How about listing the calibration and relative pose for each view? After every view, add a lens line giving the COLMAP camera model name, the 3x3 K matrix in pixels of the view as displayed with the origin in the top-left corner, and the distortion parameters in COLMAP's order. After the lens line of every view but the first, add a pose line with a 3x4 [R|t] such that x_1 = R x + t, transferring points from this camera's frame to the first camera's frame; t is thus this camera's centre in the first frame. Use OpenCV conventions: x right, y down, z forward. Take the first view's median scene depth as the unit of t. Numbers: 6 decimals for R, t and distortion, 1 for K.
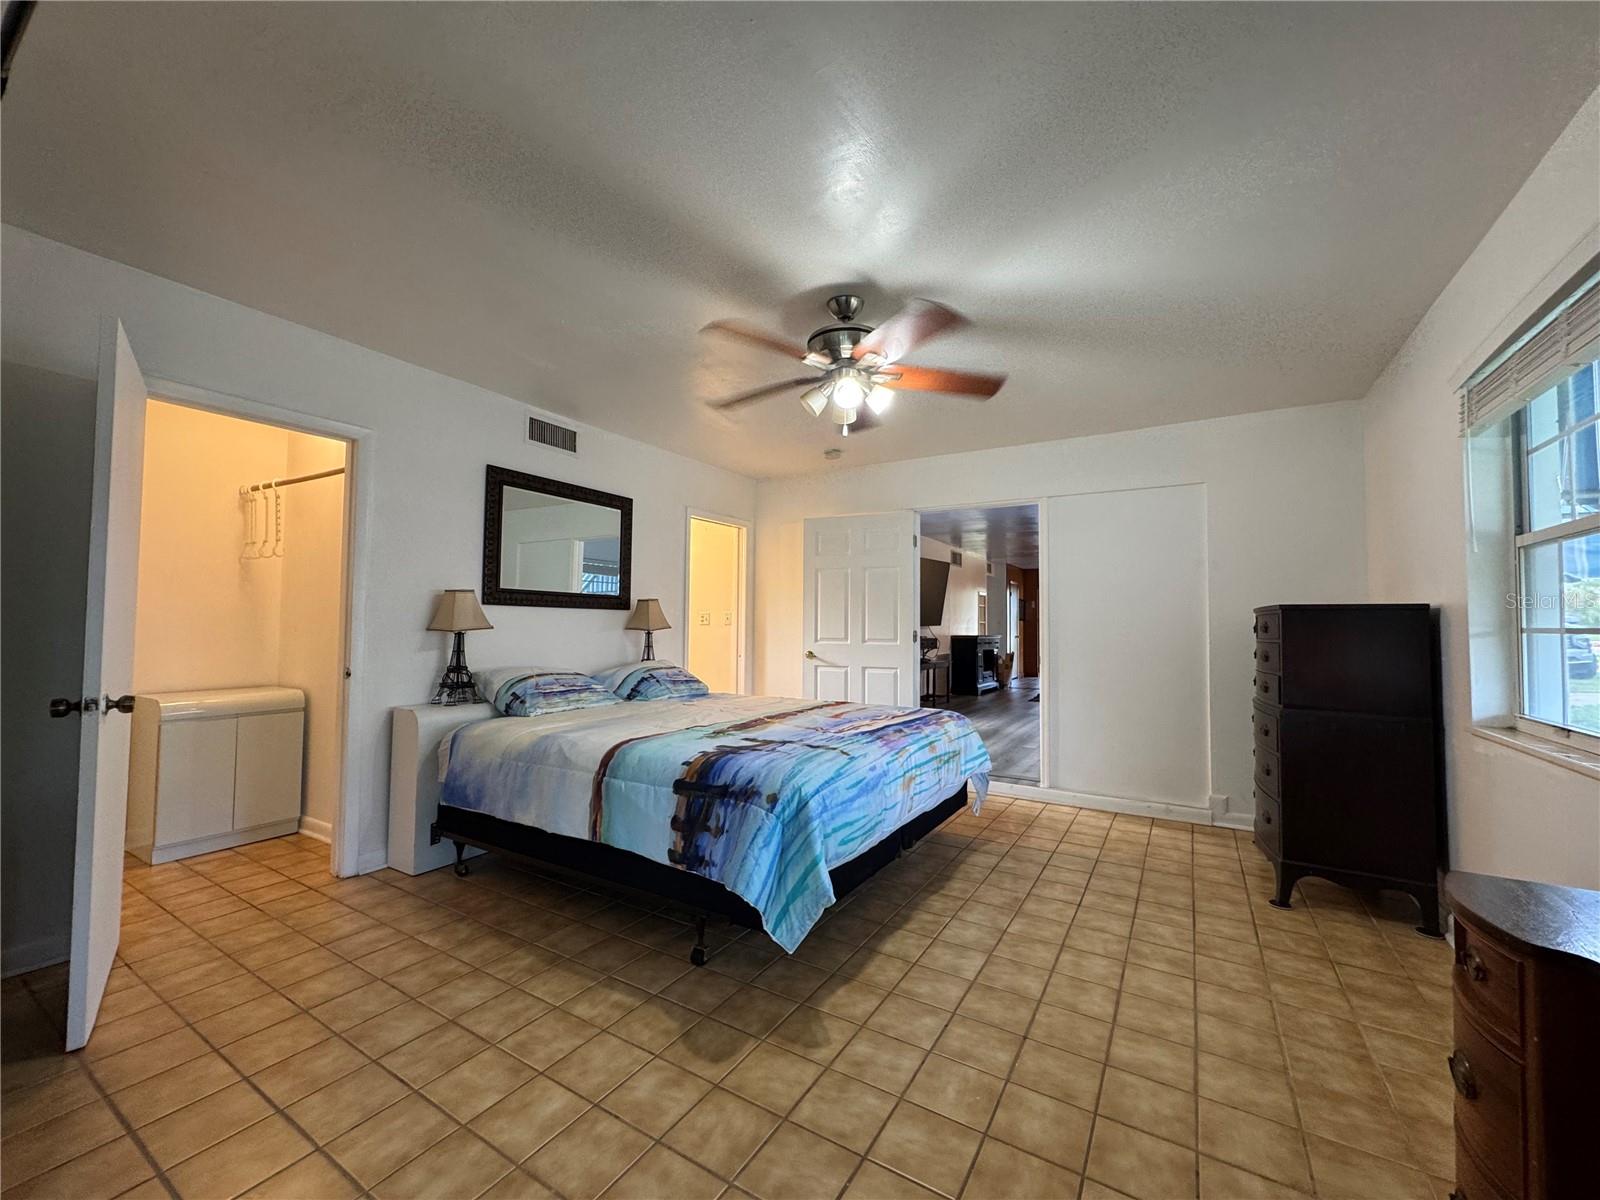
lens RADIAL K [[639.2, 0, 796.6], [0, 639.2, 601.8], [0, 0, 1]] dist [-0.000723, 0.000329]
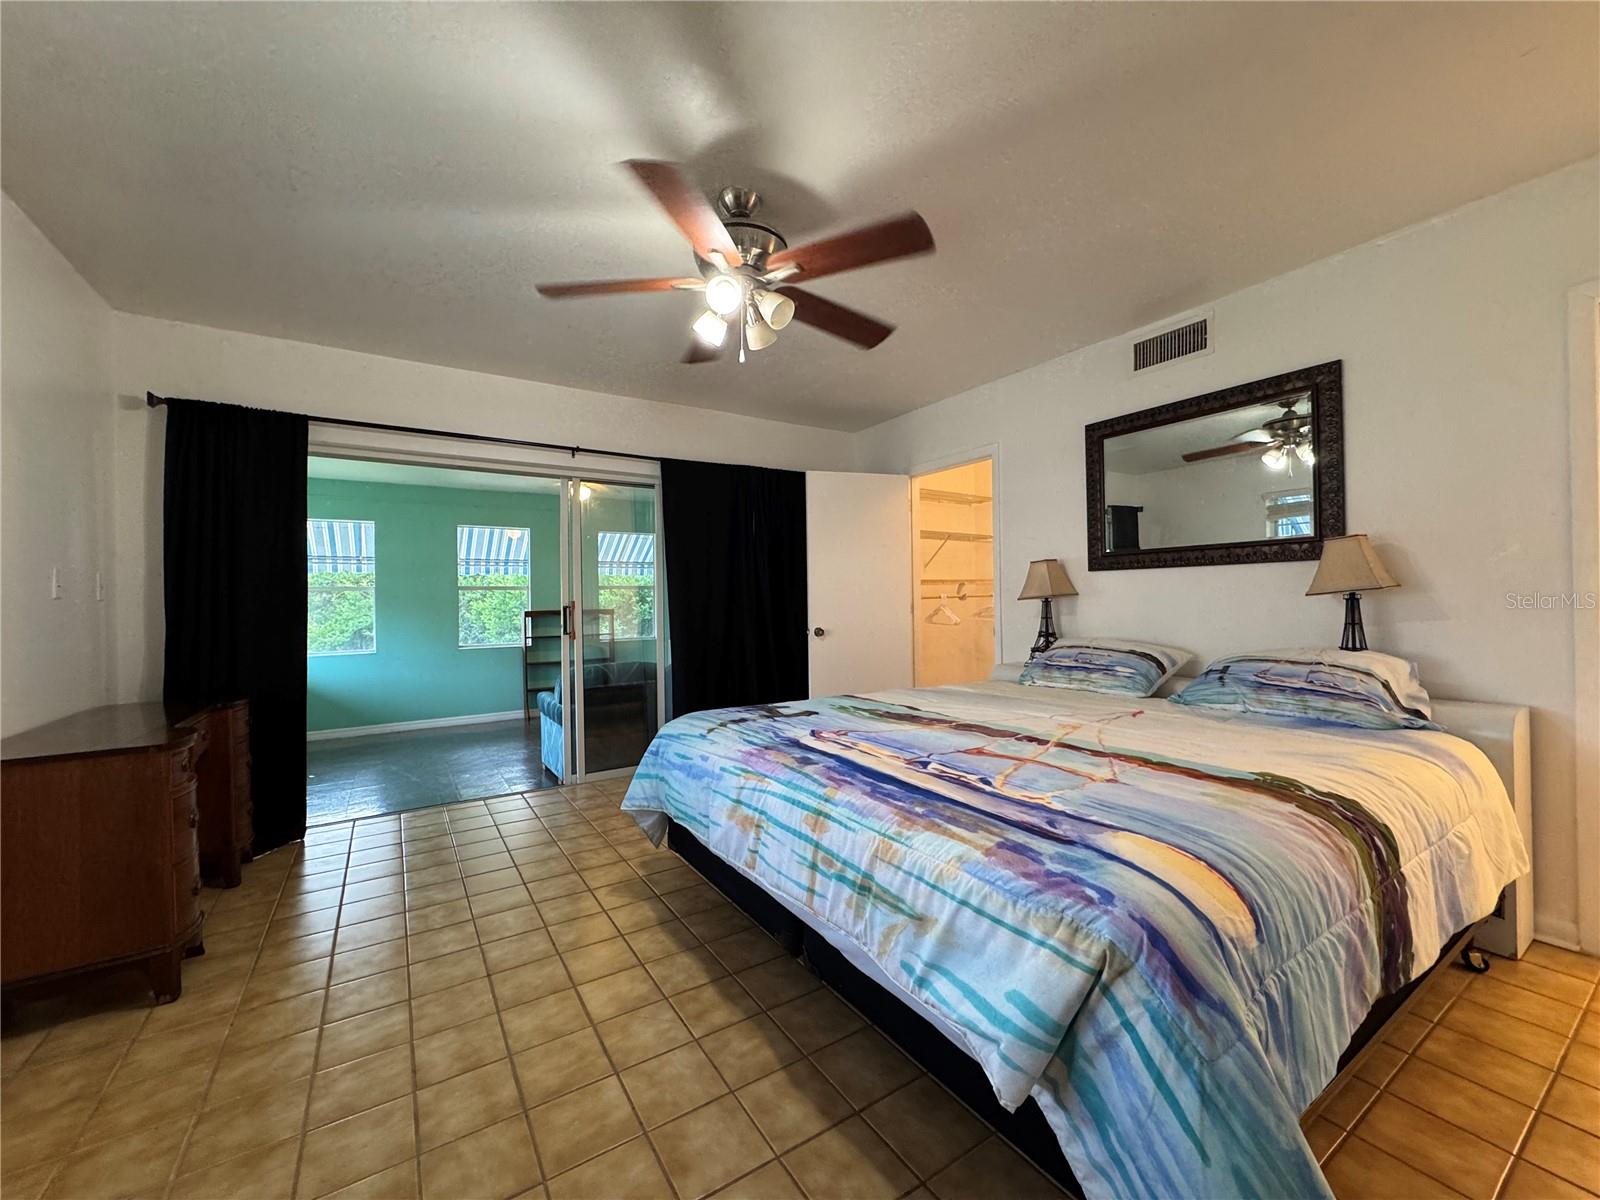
lens RADIAL K [[639.2, 0, 799.3], [0, 639.2, 598.5], [0, 0, 1]] dist [-0.000723, 0.000329]
pose [[-0.433157, -0.004471, -0.901307, 0.730653], [0.046664, 0.998535, -0.027379, 0.065669], [0.900110, -0.053917, -0.432314, 1.302743]]
